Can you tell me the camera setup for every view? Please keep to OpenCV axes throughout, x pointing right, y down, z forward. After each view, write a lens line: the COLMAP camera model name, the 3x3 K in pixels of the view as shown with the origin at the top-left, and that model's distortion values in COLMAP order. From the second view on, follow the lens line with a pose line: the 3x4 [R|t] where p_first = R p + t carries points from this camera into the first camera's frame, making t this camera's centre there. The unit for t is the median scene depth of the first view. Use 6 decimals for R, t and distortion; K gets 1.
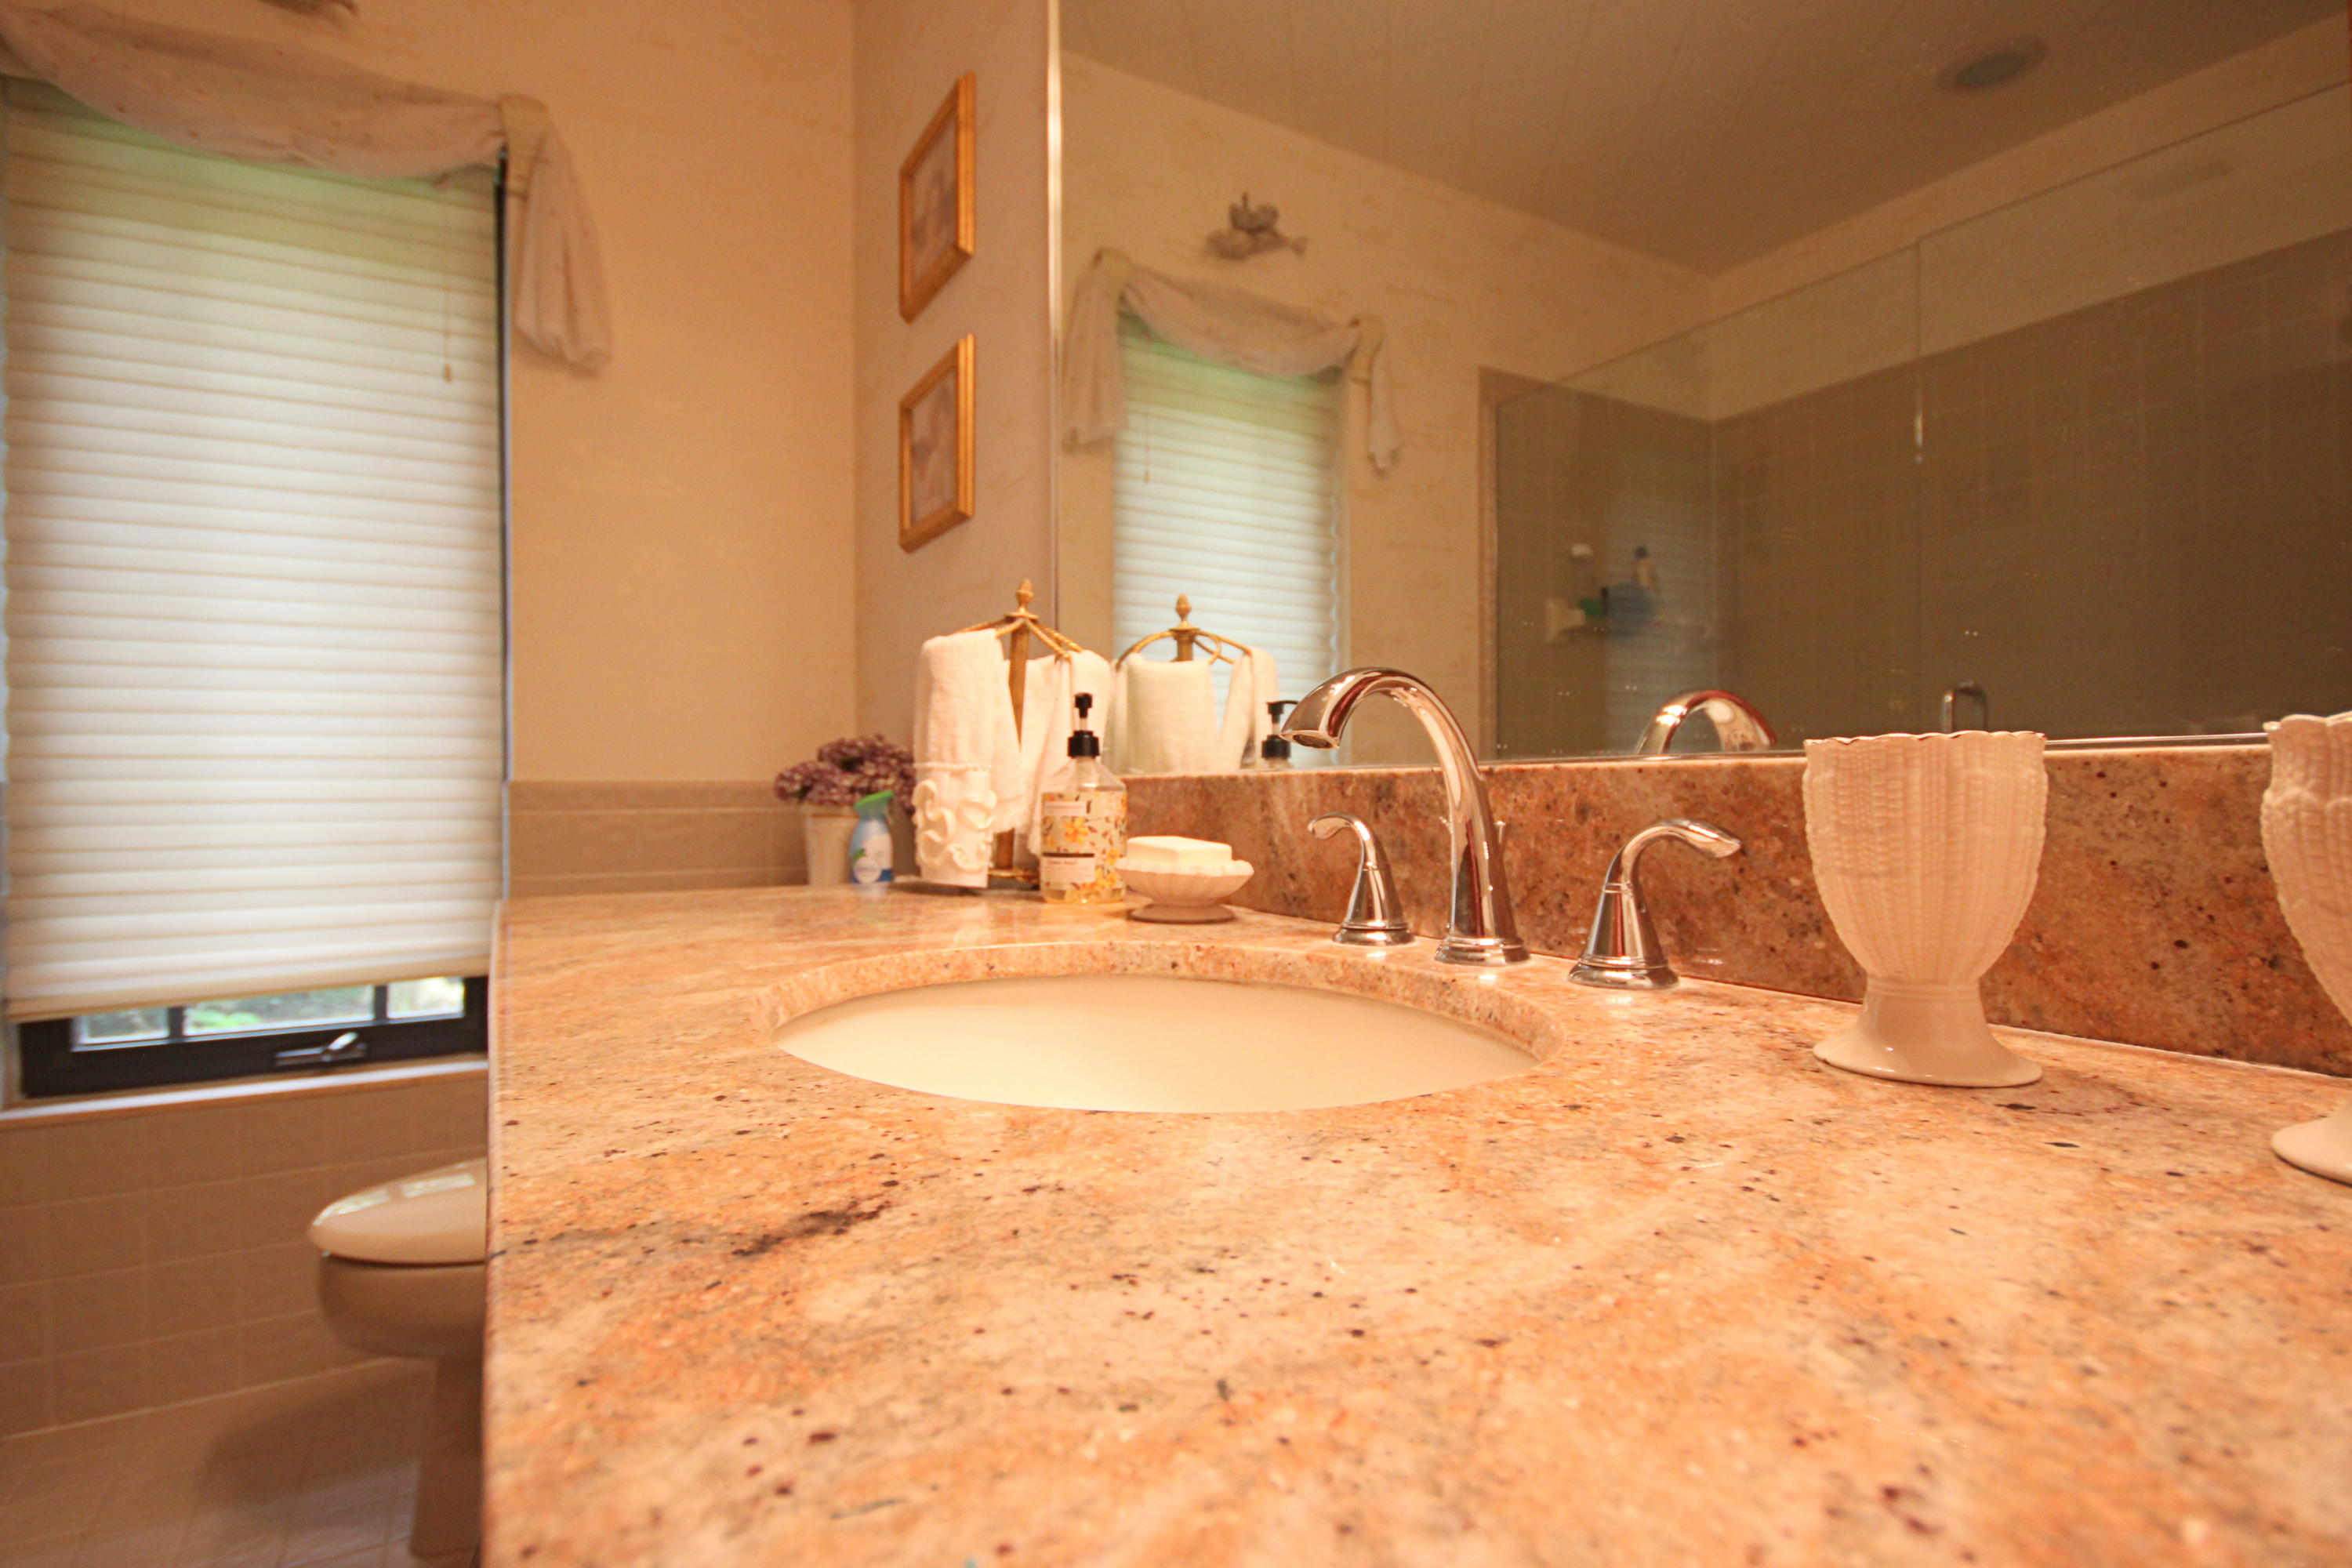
lens RADIAL K [[1138.8, 0, 1209.8], [0, 1138.8, 778.7], [0, 0, 1]] dist [0.019047, -0.019381]
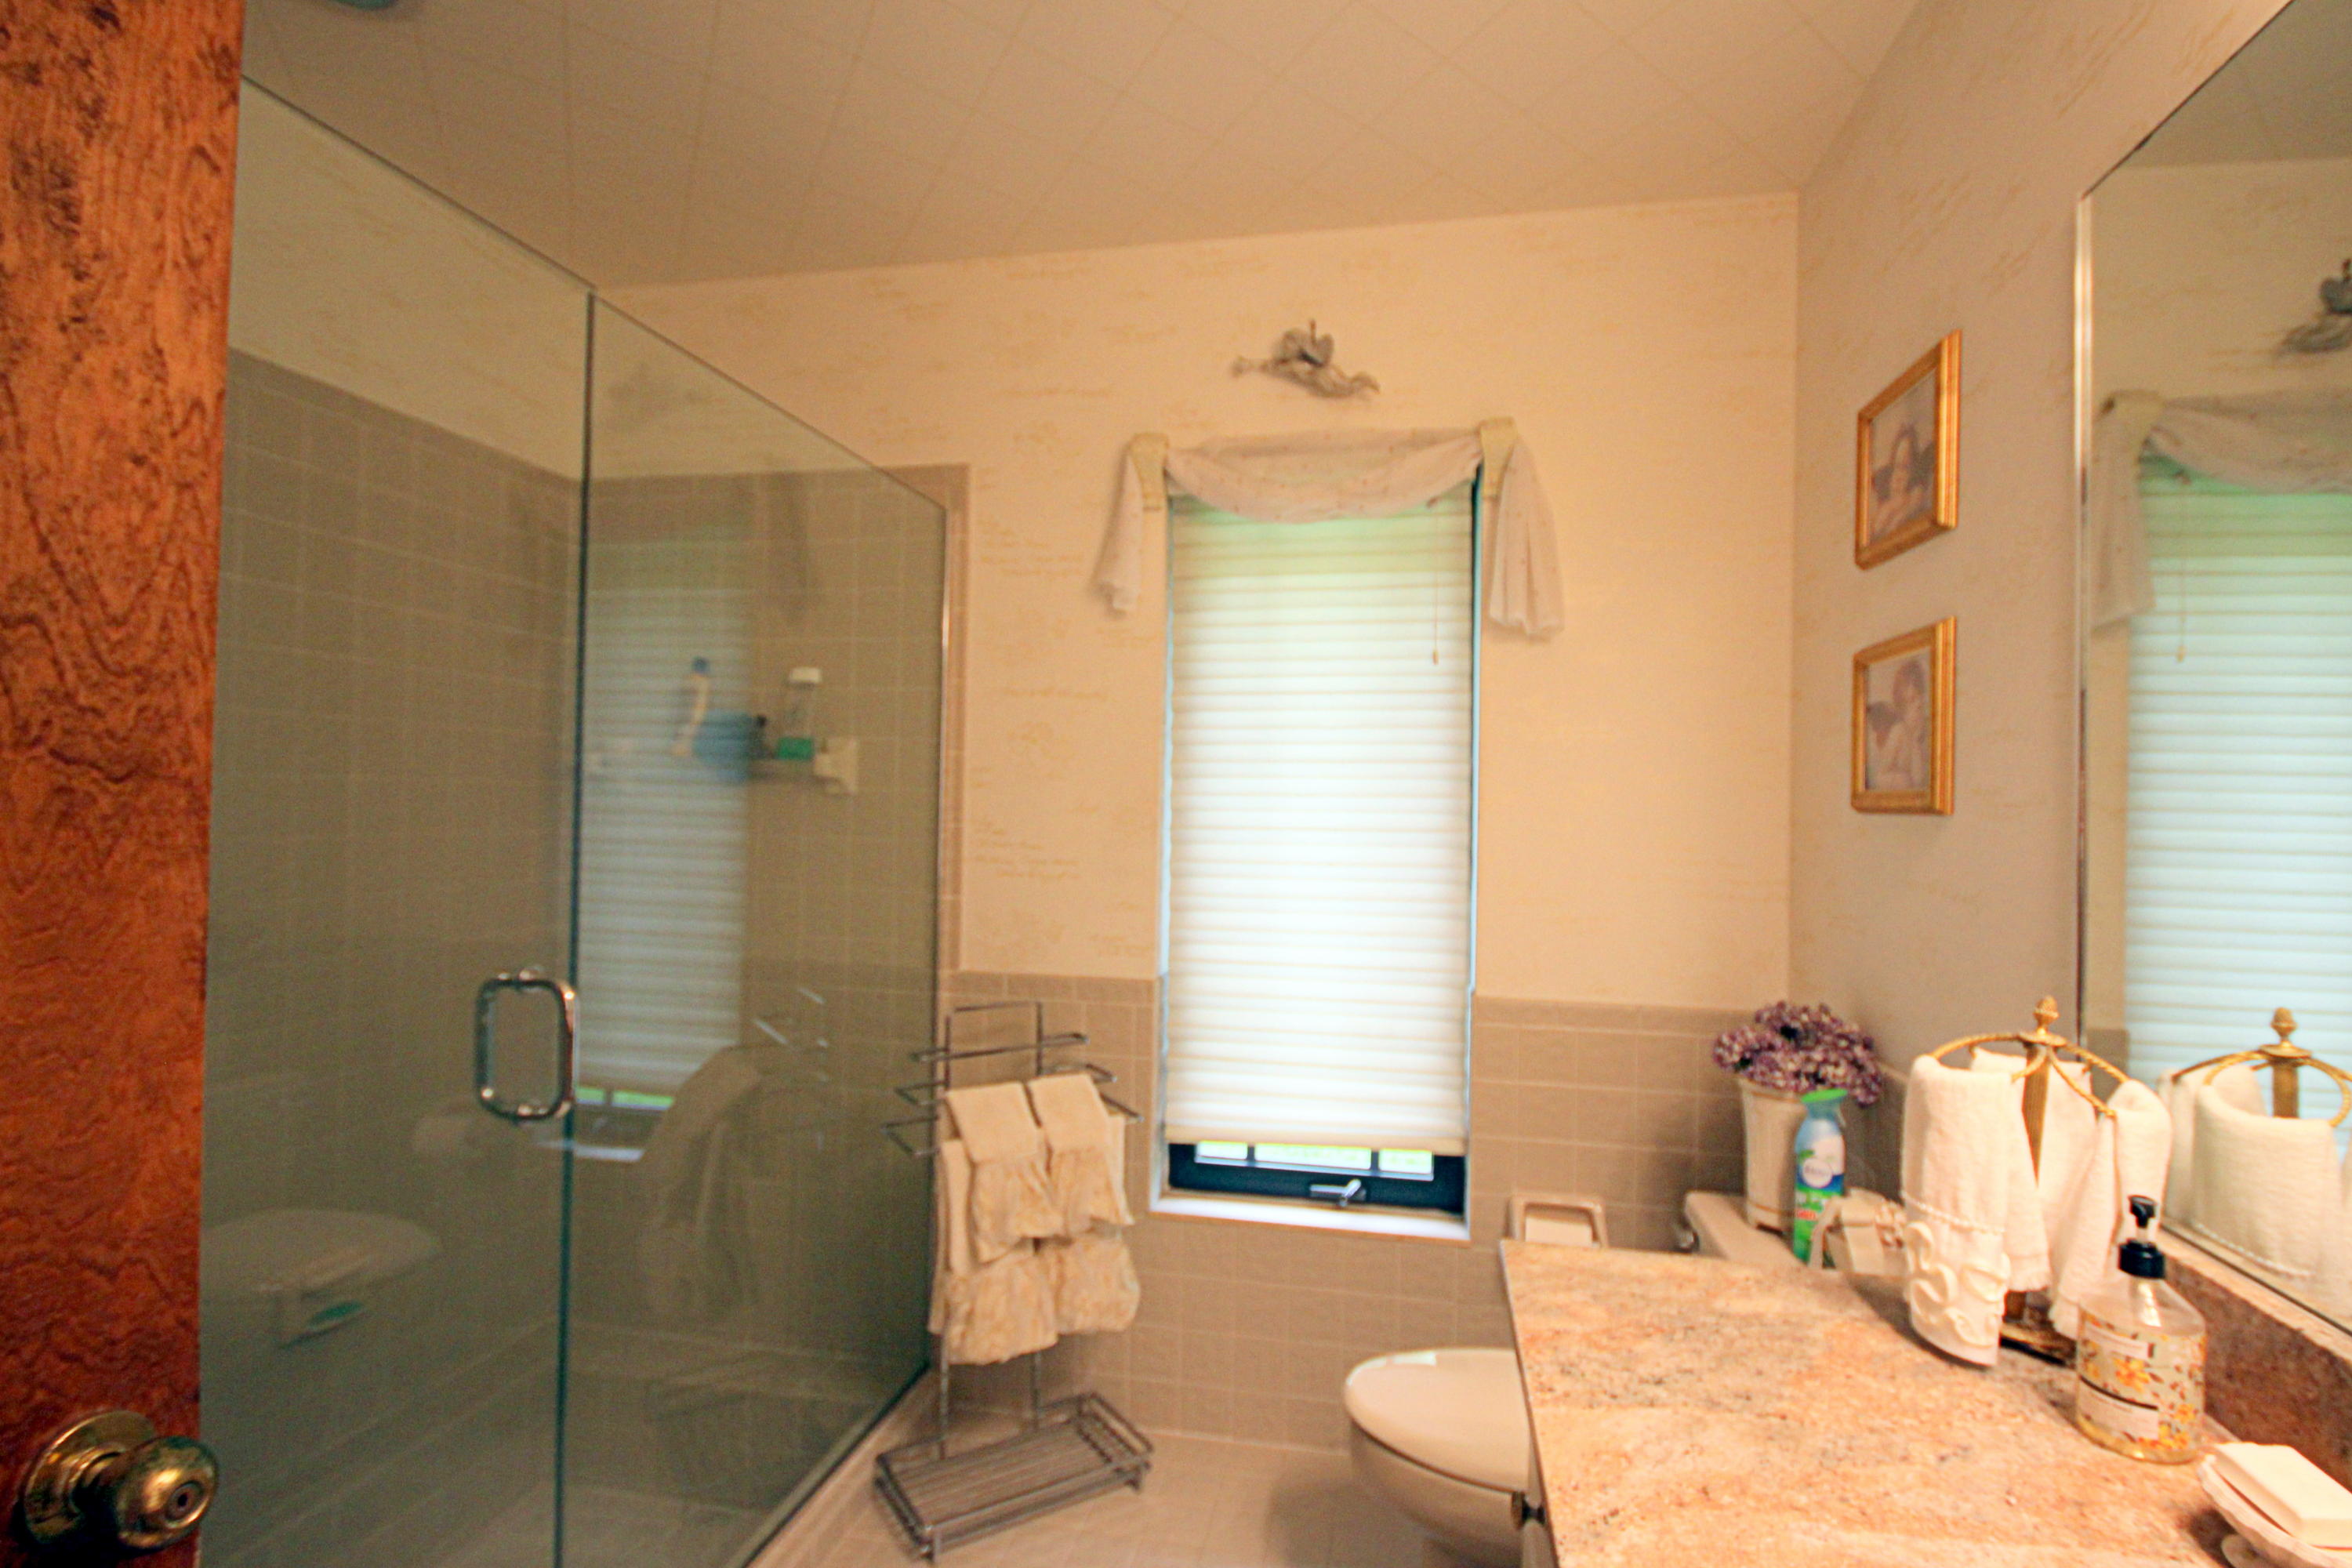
lens RADIAL K [[1138.8, 0, 1209.8], [0, 1138.8, 778.7], [0, 0, 1]] dist [0.019047, -0.019381]
pose [[0.742306, 0.004010, -0.670049, -0.034400], [-0.022727, 0.999557, -0.019195, -0.208495], [0.669675, 0.029477, 0.742069, -0.057321]]
